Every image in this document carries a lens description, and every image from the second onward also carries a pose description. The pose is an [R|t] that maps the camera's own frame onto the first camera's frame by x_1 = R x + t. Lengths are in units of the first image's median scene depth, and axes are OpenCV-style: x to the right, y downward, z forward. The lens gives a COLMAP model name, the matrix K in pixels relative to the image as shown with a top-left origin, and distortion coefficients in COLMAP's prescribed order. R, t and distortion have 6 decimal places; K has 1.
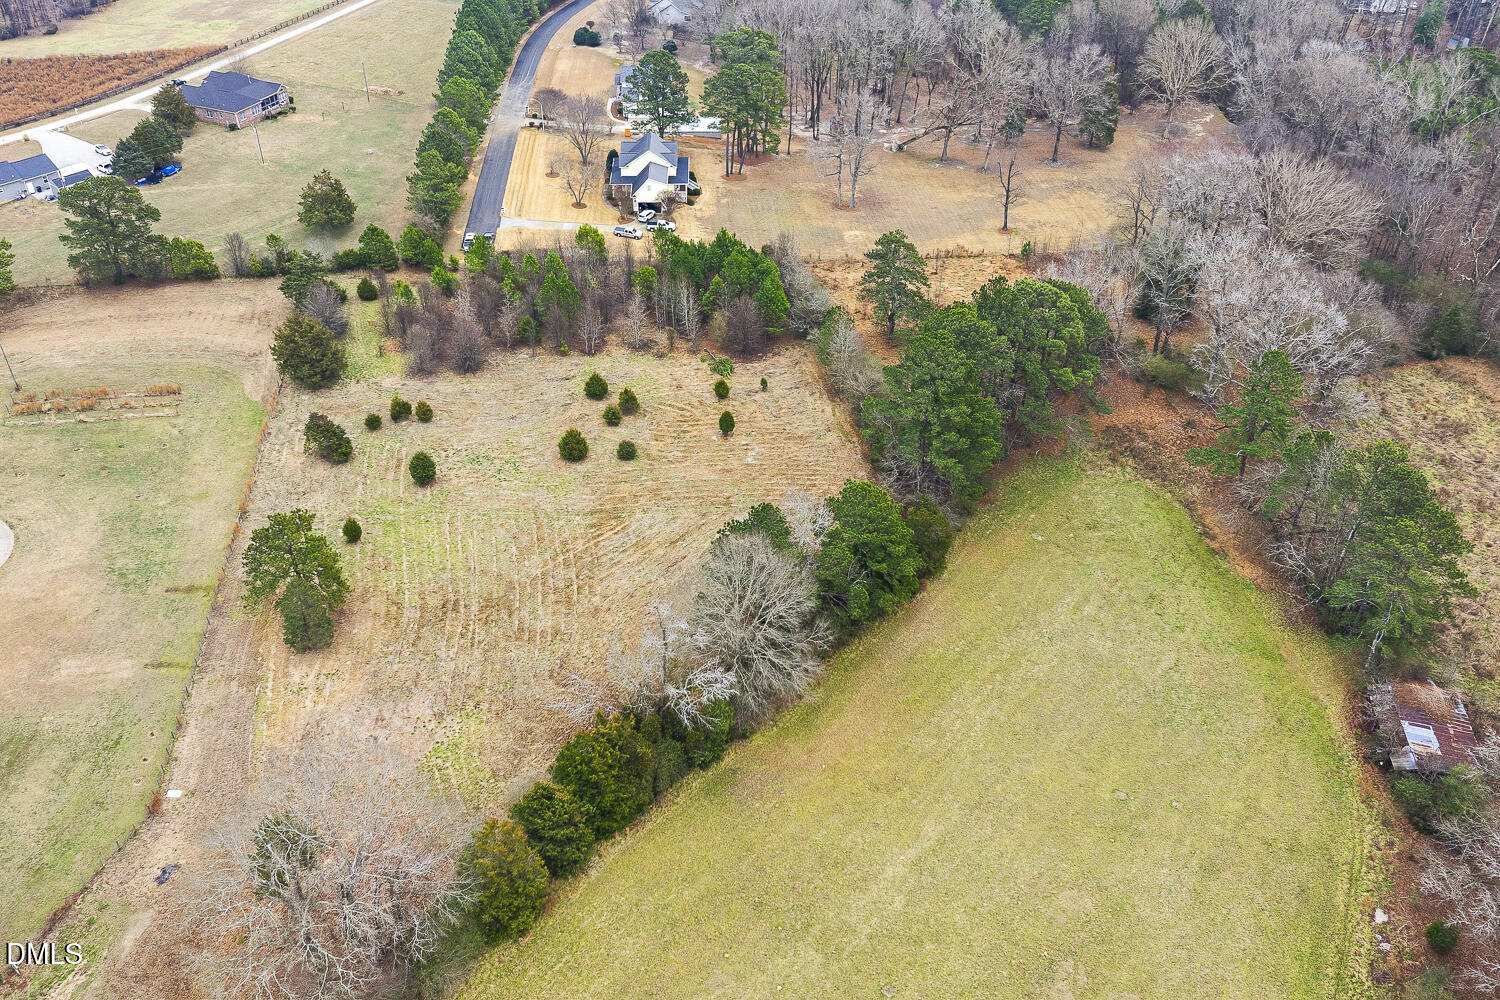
lens RADIAL K [[1247.2, 0, 759.3], [0, 1247.2, 500.1], [0, 0, 1]] dist [-0.019246, -0.005837]
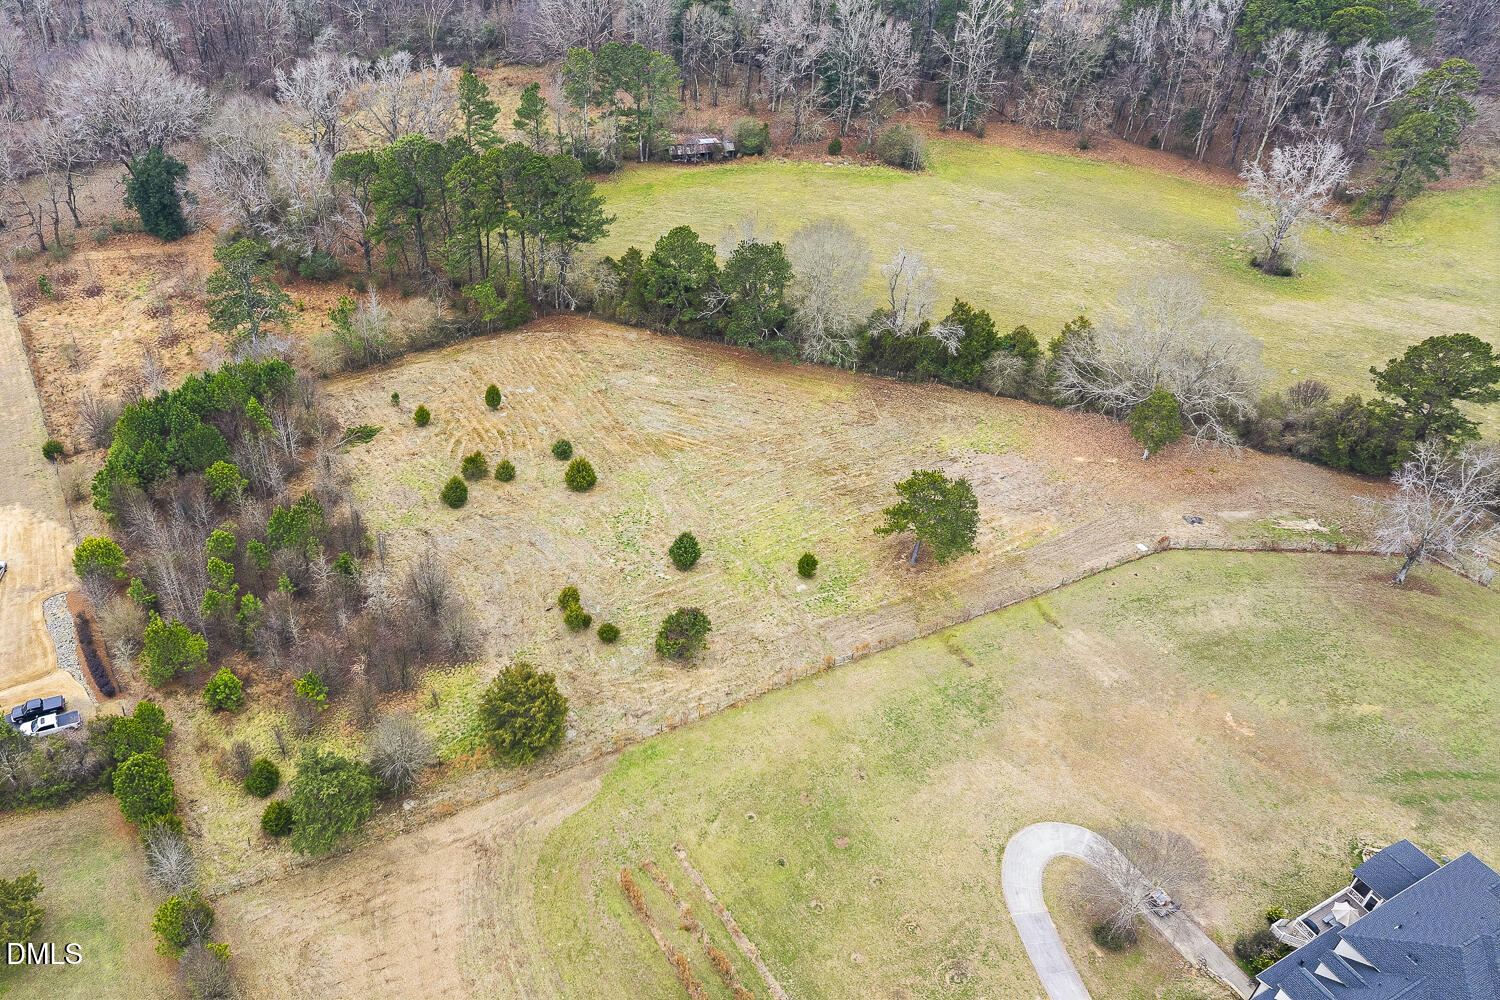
lens RADIAL K [[1247.2, 0, 619.7], [0, 1247.2, 489.0], [0, 0, 1]] dist [-0.019246, -0.005837]
pose [[-0.286680, -0.614528, 0.734963, -0.750392], [0.561287, 0.513970, 0.648684, -0.553630], [-0.776384, 0.598490, 0.197581, 0.707752]]
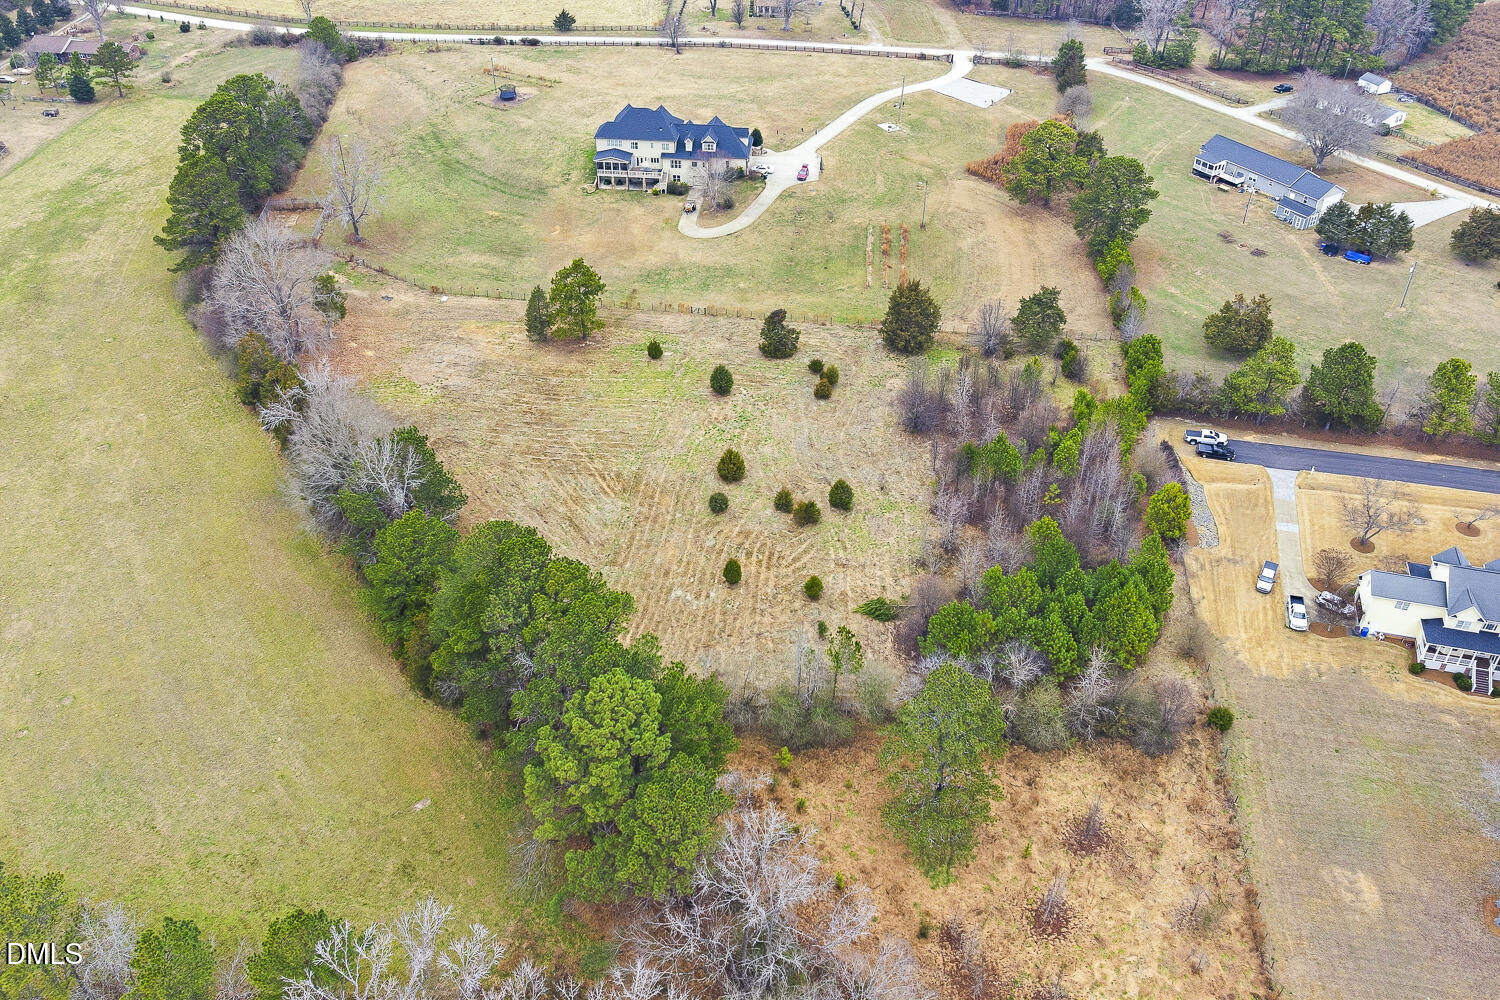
lens RADIAL K [[1247.2, 0, 756.2], [0, 1247.2, 498.6], [0, 0, 1]] dist [-0.019246, -0.005837]
pose [[-0.293297, 0.562201, -0.773244, 0.563069], [-0.578723, 0.539378, 0.611679, -0.580061], [0.760958, 0.626898, 0.167161, 0.764848]]
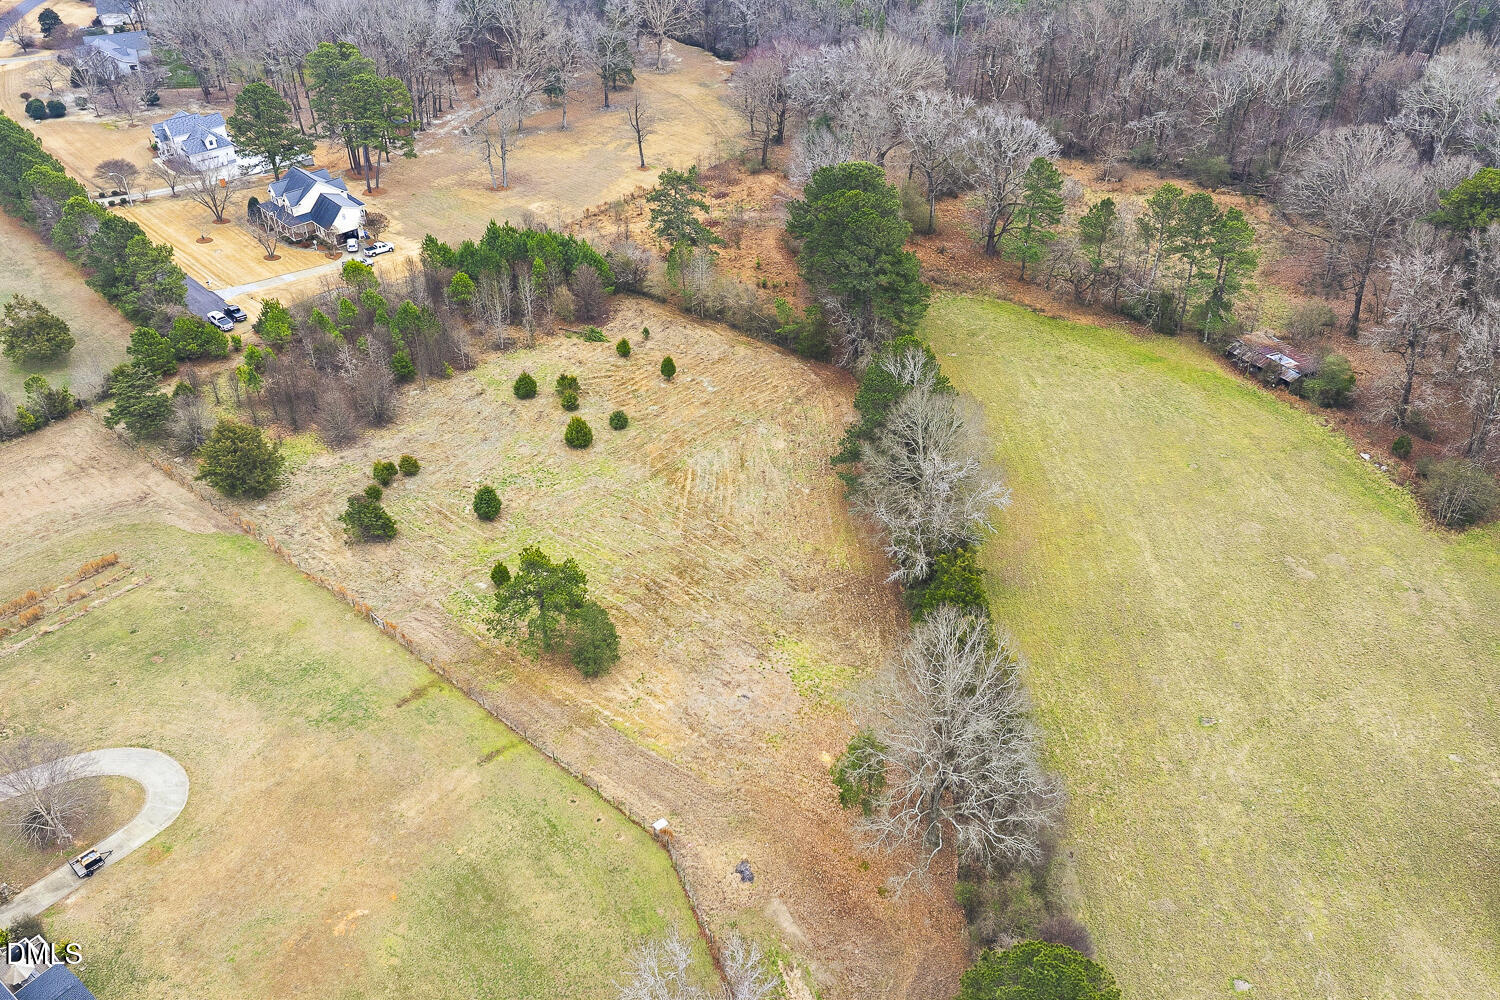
lens RADIAL K [[1247.2, 0, 762.1], [0, 1247.2, 495.8], [0, 0, 1]] dist [-0.019246, -0.005837]
pose [[0.757343, -0.392244, 0.522088, -0.516578], [0.391836, 0.912541, 0.117193, -0.050941], [-0.522395, 0.115818, 0.844801, 0.065728]]
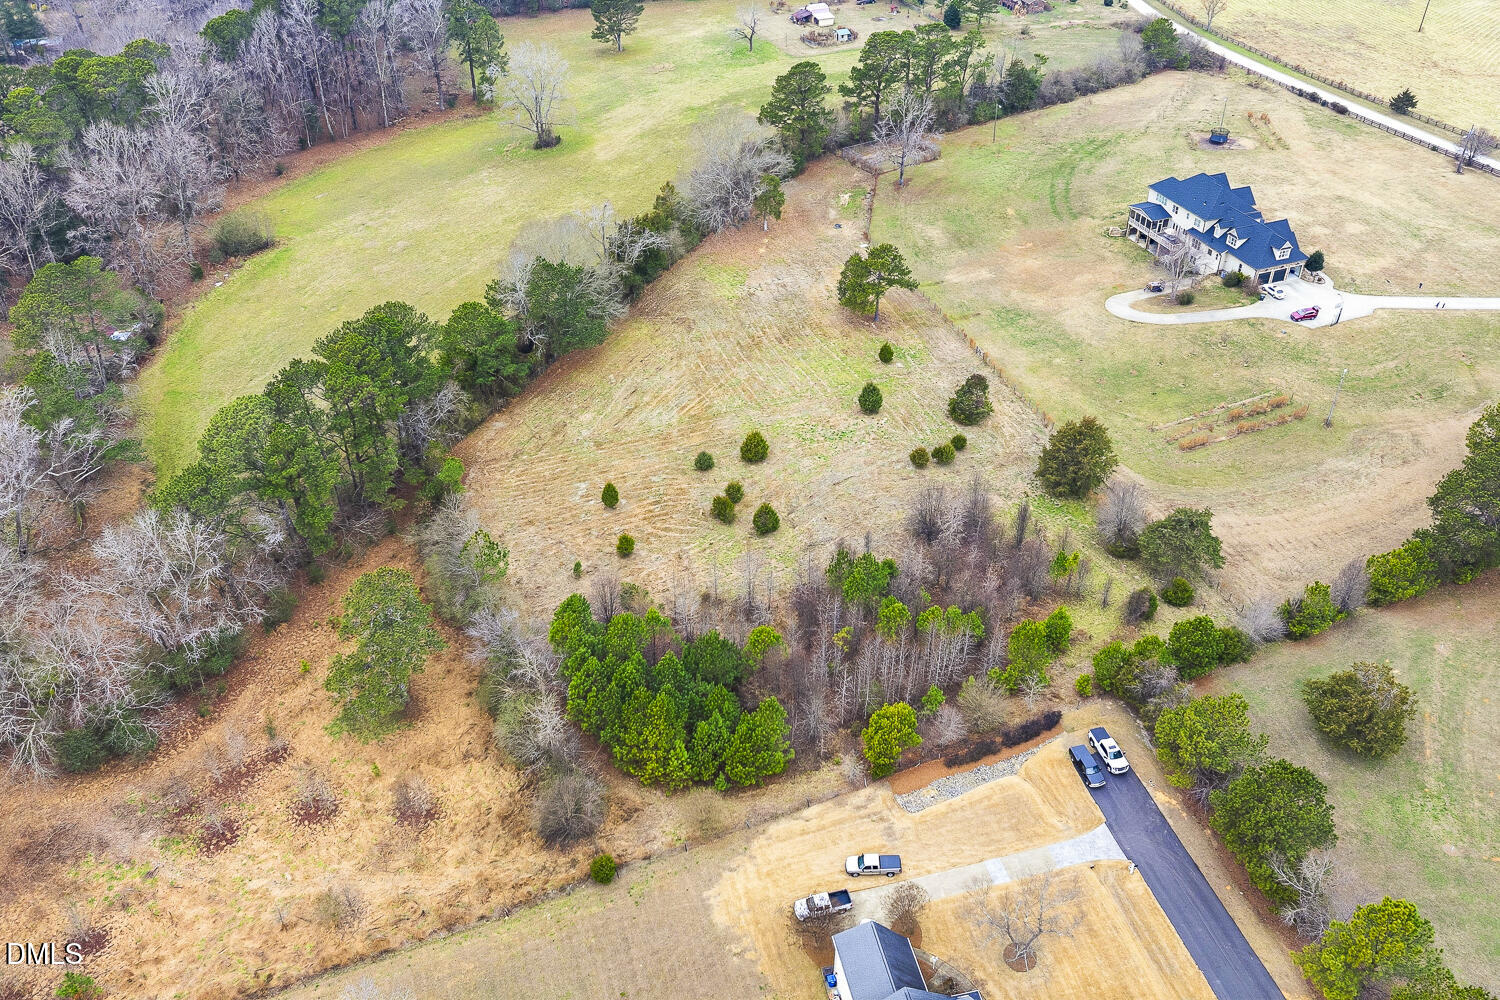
lens RADIAL K [[1247.2, 0, 754.4], [0, 1247.2, 497.2], [0, 0, 1]] dist [-0.019246, -0.005837]
pose [[-0.982956, 0.097071, -0.156126, 0.012561], [-0.121175, 0.296563, 0.947295, -0.885645], [0.138256, 0.950067, -0.279746, 1.172235]]
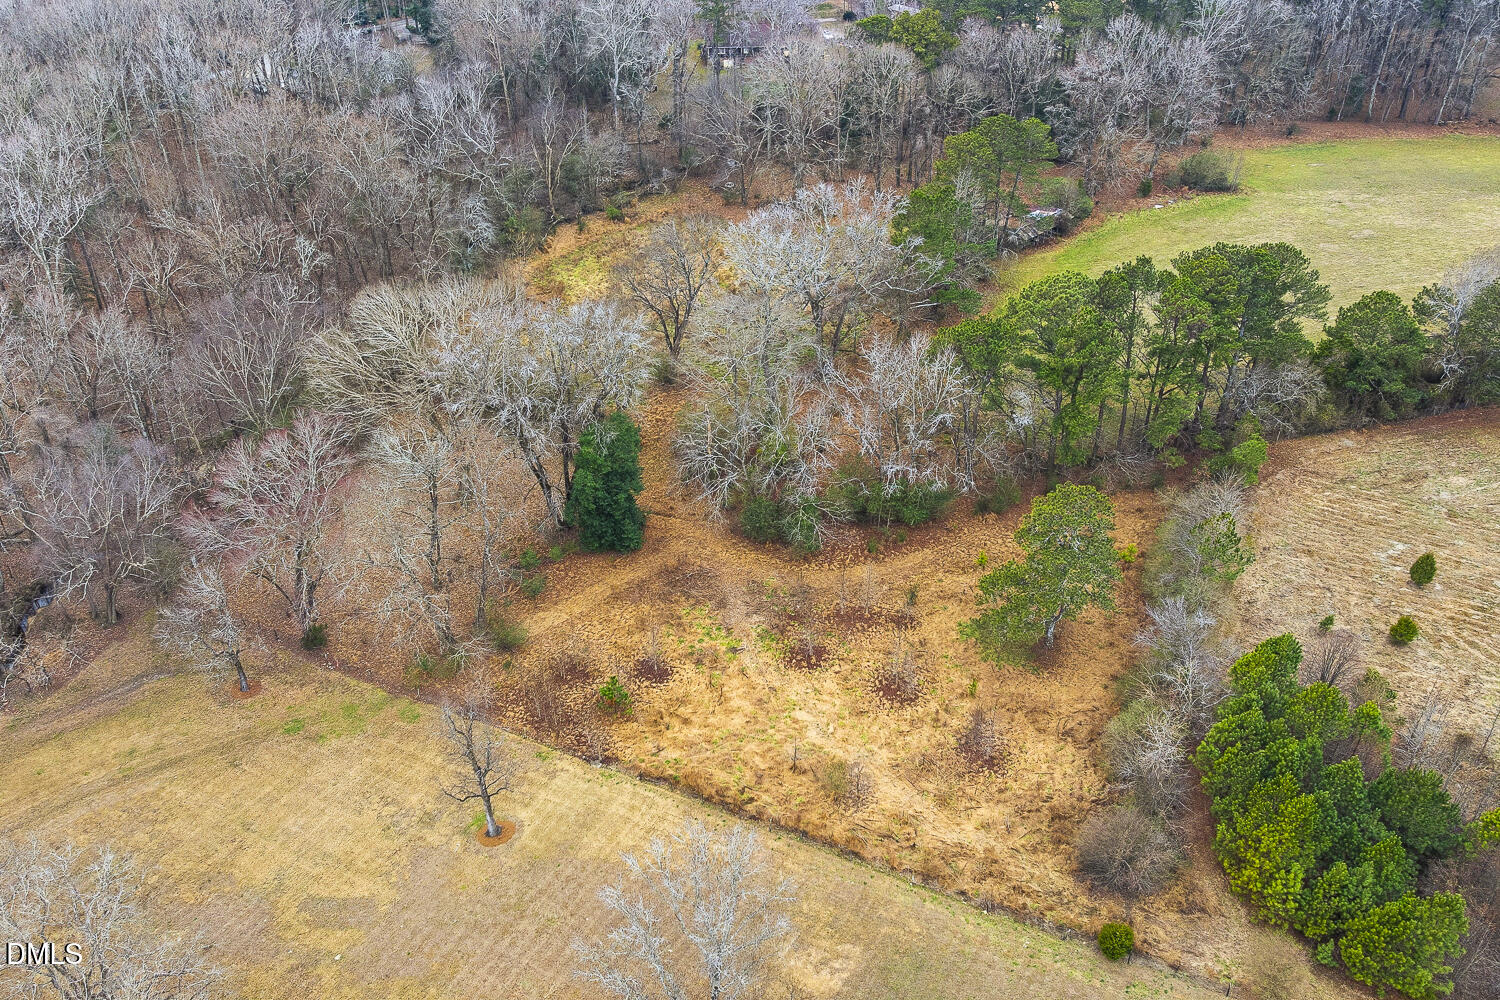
lens RADIAL K [[1247.2, 0, 760.9], [0, 1247.2, 494.2], [0, 0, 1]] dist [-0.019246, -0.005837]
pose [[-0.786047, -0.369371, 0.495676, -0.058412], [0.357529, 0.382477, 0.851989, -0.752759], [-0.504285, 0.846922, -0.168584, 1.168291]]
